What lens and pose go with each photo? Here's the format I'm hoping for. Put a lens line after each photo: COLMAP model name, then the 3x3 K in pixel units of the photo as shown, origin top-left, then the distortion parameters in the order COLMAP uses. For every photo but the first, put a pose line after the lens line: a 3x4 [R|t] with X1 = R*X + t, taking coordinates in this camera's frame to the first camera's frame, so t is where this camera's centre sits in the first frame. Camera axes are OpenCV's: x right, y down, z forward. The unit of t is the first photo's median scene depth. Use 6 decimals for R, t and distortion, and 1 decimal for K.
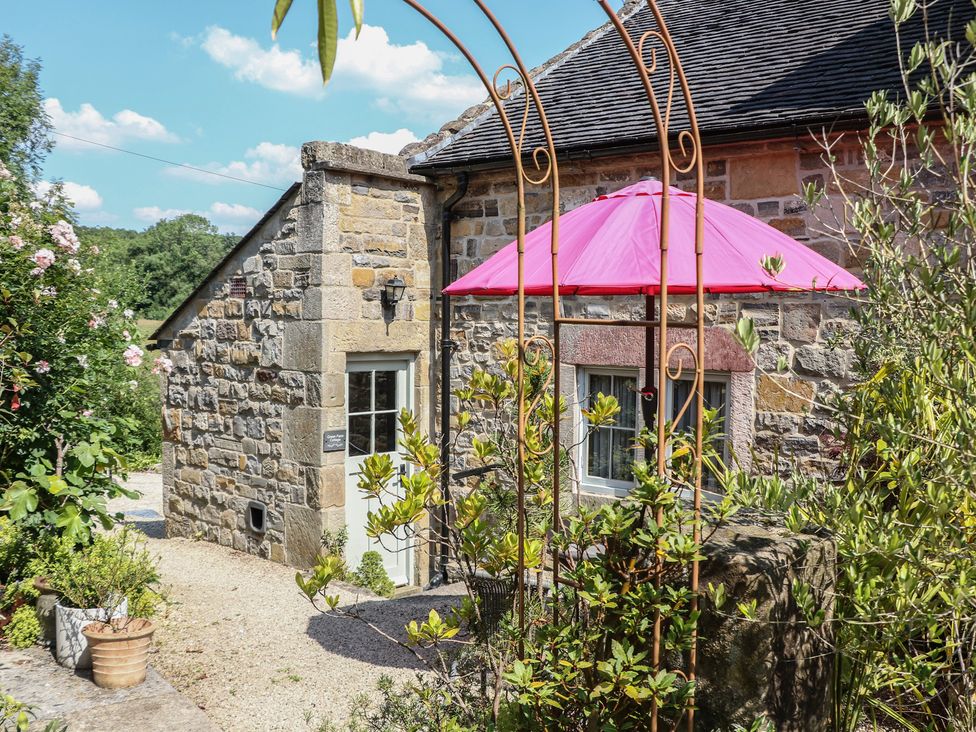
lens RADIAL K [[970.2, 0, 488.9], [0, 970.2, 360.5], [0, 0, 1]] dist [-0.155031, 0.000000]
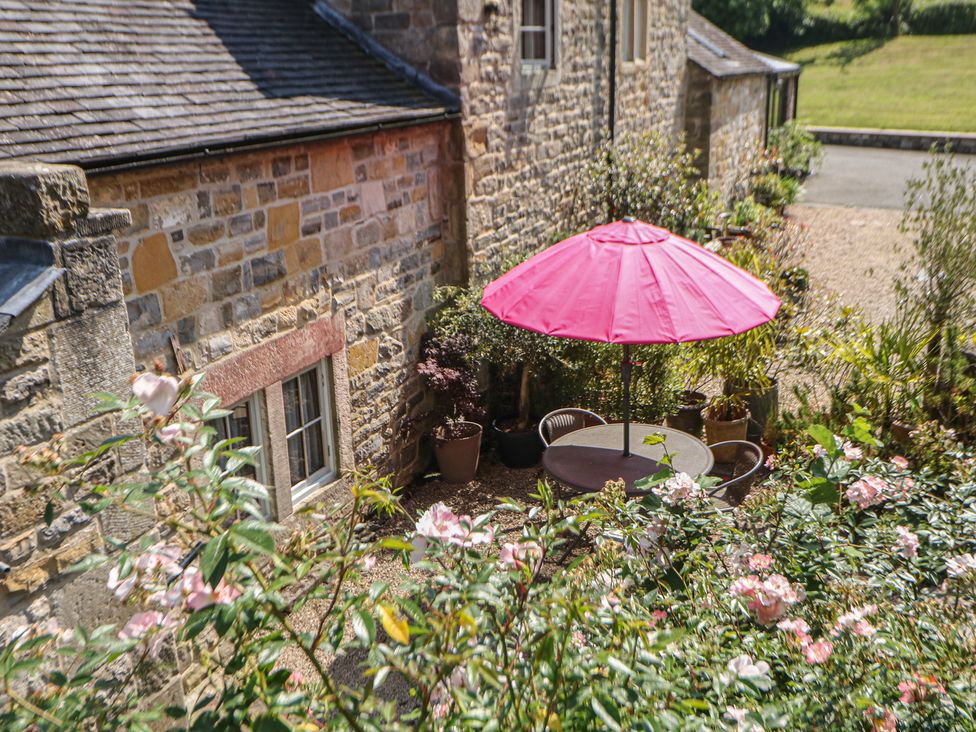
lens RADIAL K [[884.1, 0, 486.8], [0, 884.1, 356.6], [0, 0, 1]] dist [0.032601, 0.000000]
pose [[-0.245303, -0.304965, 0.920230, -0.579080], [0.082112, 0.939285, 0.333168, -0.249766], [-0.965963, 0.157289, -0.205369, 0.859405]]
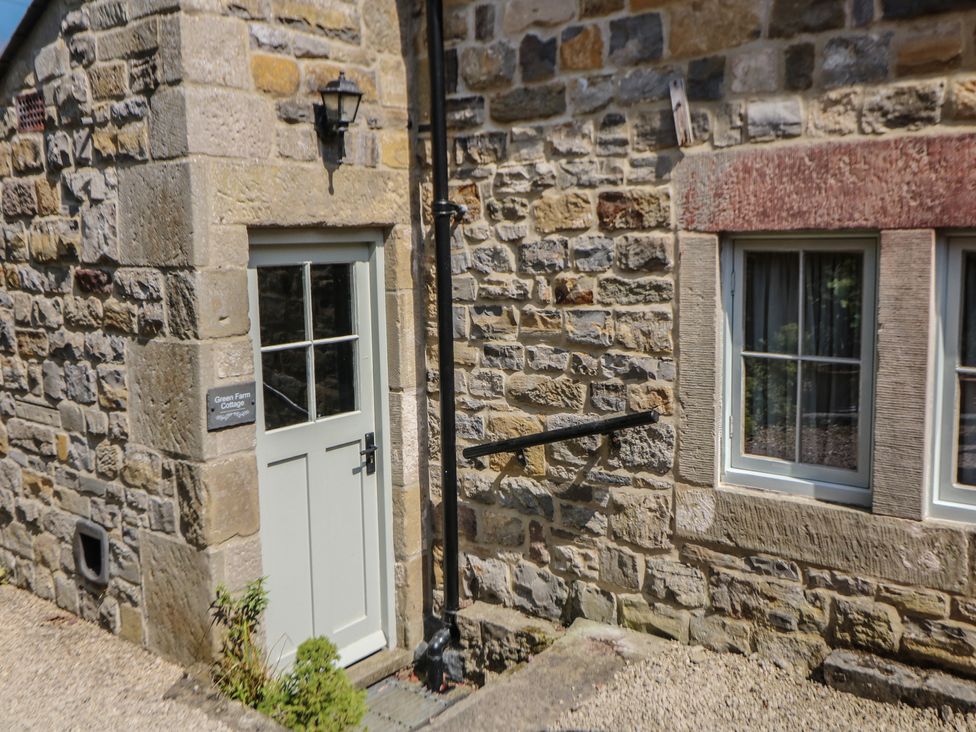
lens RADIAL K [[884.1, 0, 487.1], [0, 884.1, 315.7], [0, 0, 1]] dist [0.032601, 0.000000]
pose [[0.997105, -0.039304, 0.065097, -0.054741], [0.036030, 0.998062, 0.050727, 0.018016], [-0.066965, -0.048235, 0.996589, 0.517825]]
